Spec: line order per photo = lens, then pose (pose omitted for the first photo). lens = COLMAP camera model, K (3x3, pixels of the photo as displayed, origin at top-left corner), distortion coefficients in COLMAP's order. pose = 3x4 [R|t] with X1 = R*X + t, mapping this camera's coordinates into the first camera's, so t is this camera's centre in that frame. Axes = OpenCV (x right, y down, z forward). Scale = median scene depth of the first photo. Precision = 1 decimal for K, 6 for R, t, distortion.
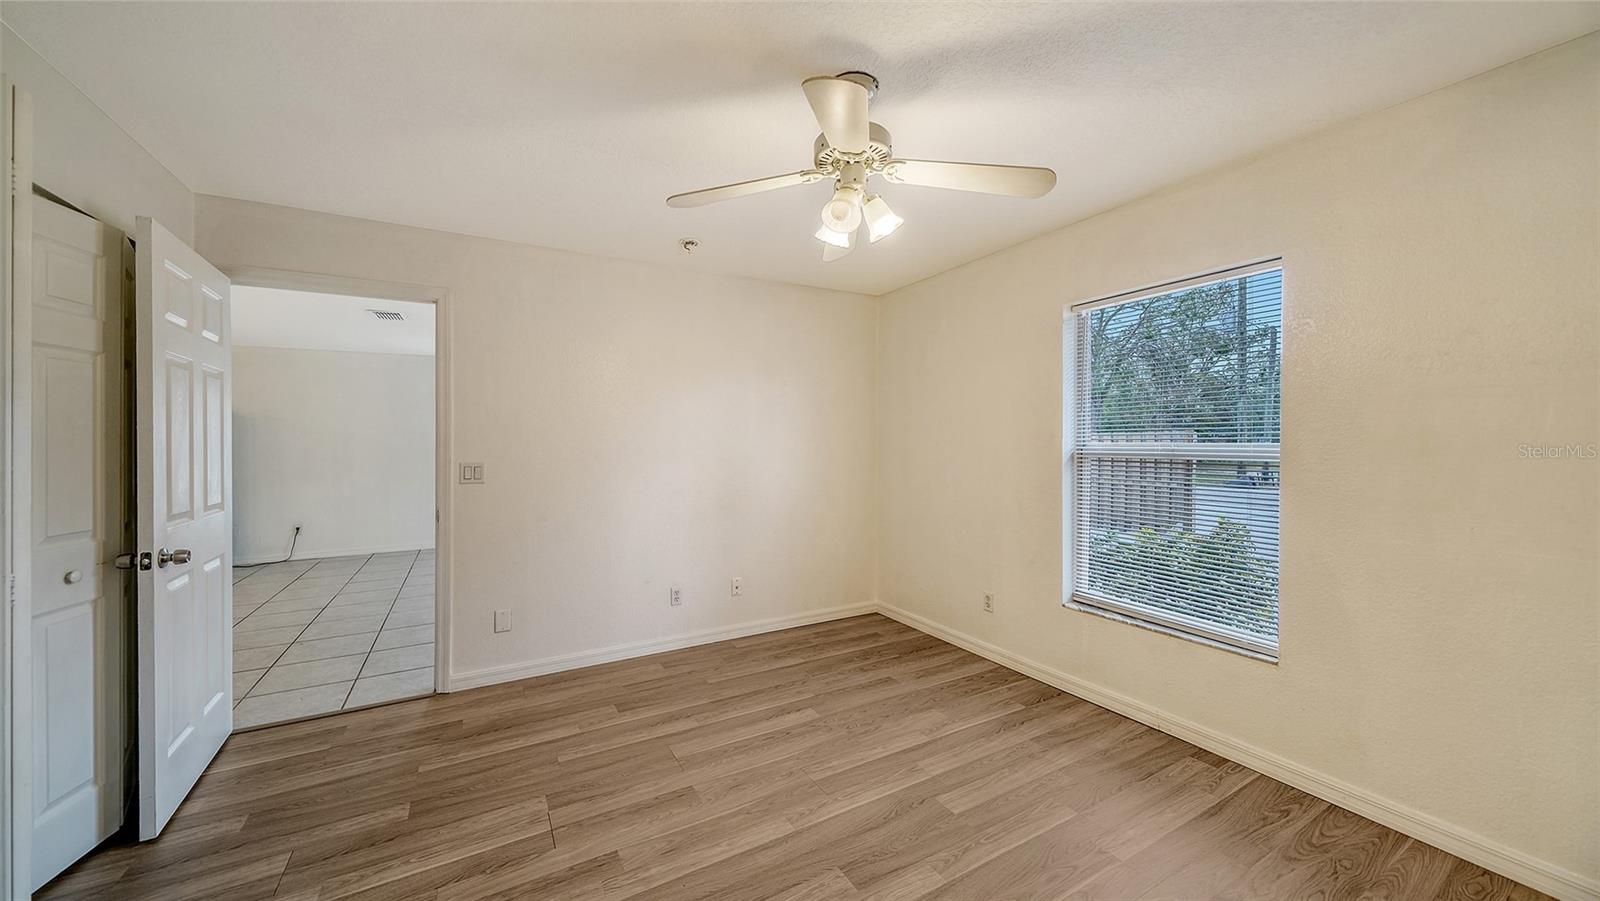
lens RADIAL K [[564.4, 0, 799.9], [0, 564.4, 435.2], [0, 0, 1]] dist [0.000300, -0.000004]
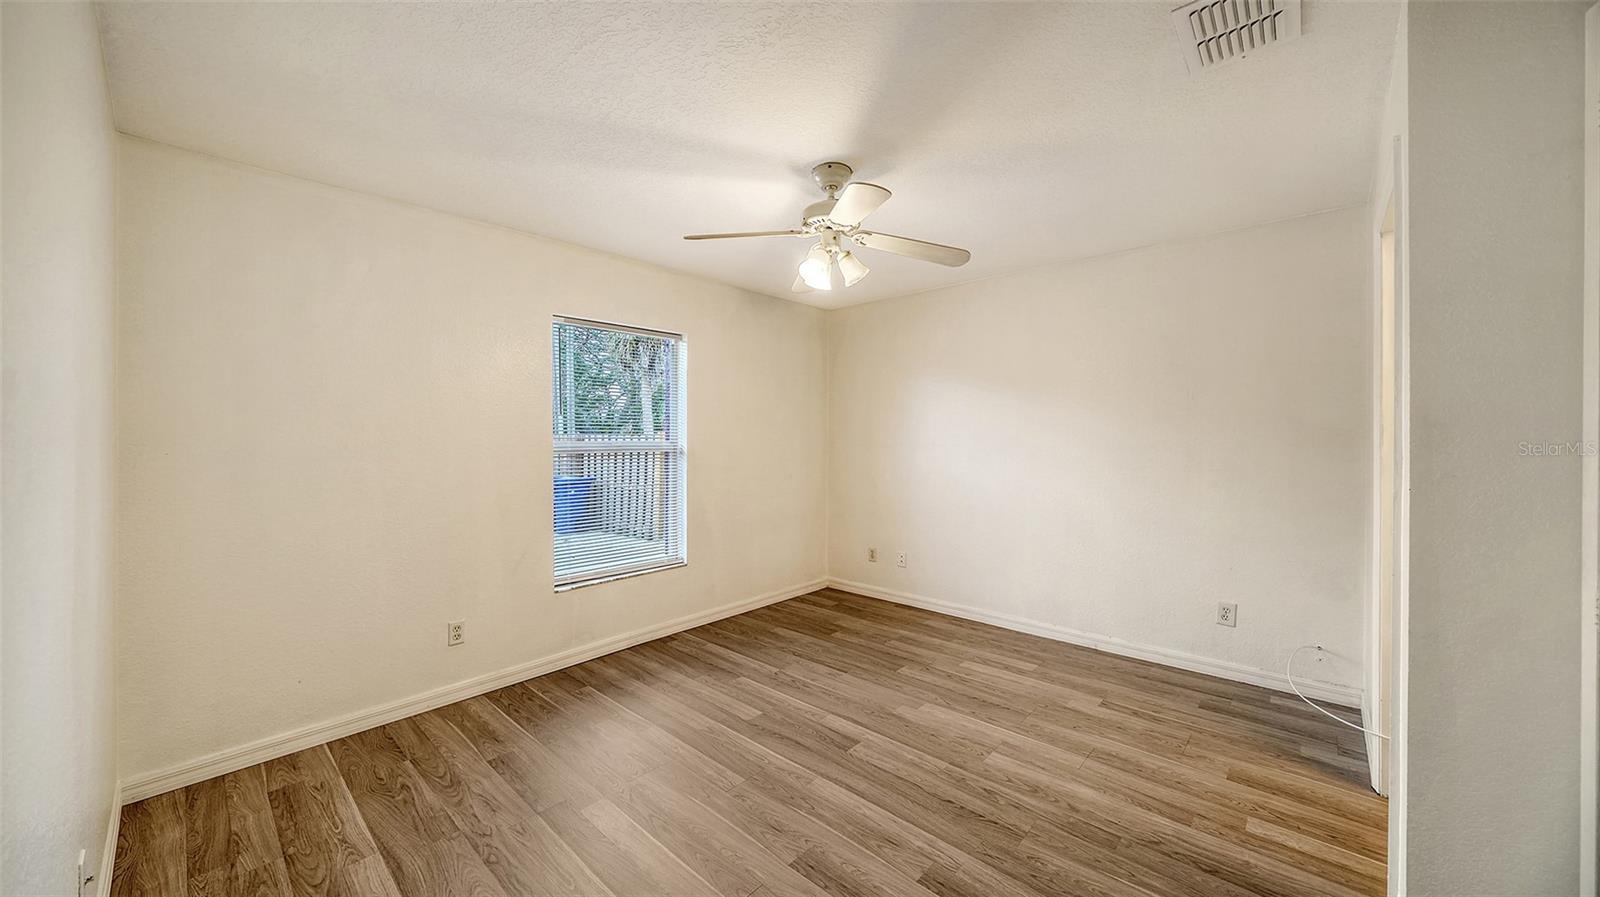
lens RADIAL K [[572.0, 0, 800.4], [0, 572.0, 442.9], [0, 0, 1]] dist [-0.000385, -0.000052]
pose [[-0.306690, -0.005342, 0.951794, -0.663083], [-0.001002, 0.999986, 0.005289, 0.017561], [-0.951809, 0.000668, -0.306691, 0.853319]]
